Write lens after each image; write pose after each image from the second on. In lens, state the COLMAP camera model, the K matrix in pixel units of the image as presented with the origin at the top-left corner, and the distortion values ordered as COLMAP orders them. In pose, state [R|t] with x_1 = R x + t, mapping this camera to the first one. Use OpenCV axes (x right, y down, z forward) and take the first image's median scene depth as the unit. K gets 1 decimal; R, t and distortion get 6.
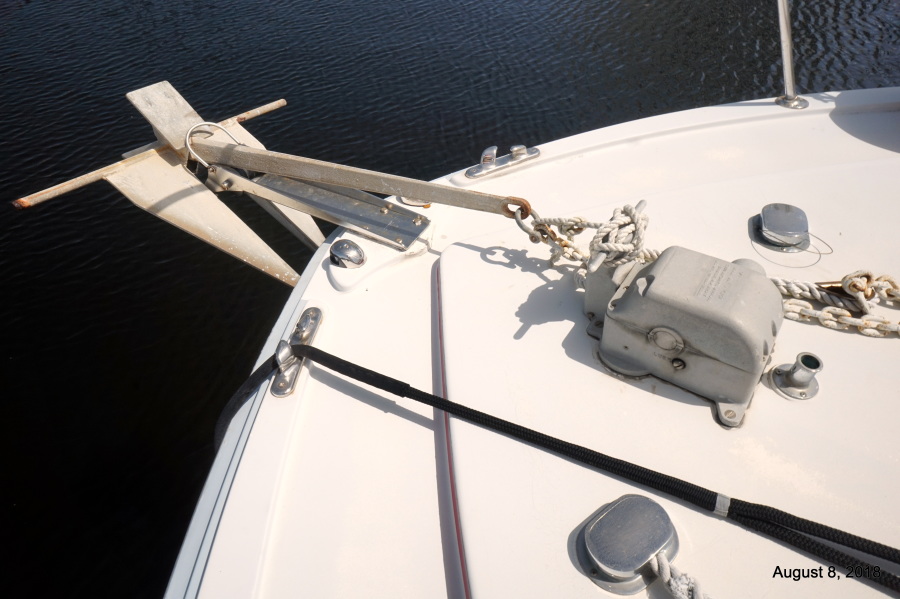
lens RADIAL K [[614.4, 0, 450.8], [0, 614.4, 296.4], [0, 0, 1]] dist [-0.068364, 0.085875]
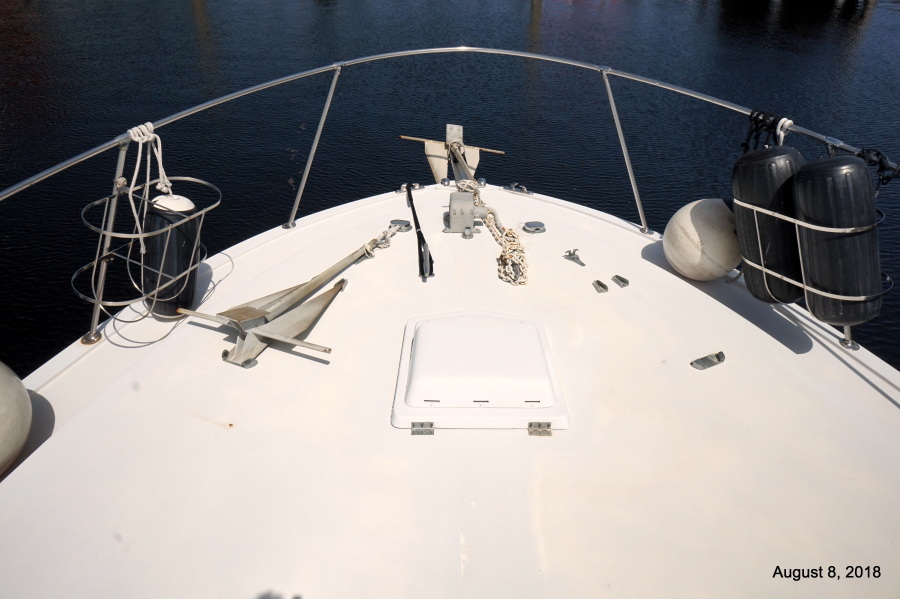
lens RADIAL K [[614.4, 0, 450.8], [0, 614.4, 296.4], [0, 0, 1]] dist [-0.068364, 0.085875]
pose [[0.600970, 0.497062, -0.625912, 1.829934], [-0.598638, 0.798801, 0.059577, 0.168324], [0.529592, 0.338891, 0.777615, -1.097501]]
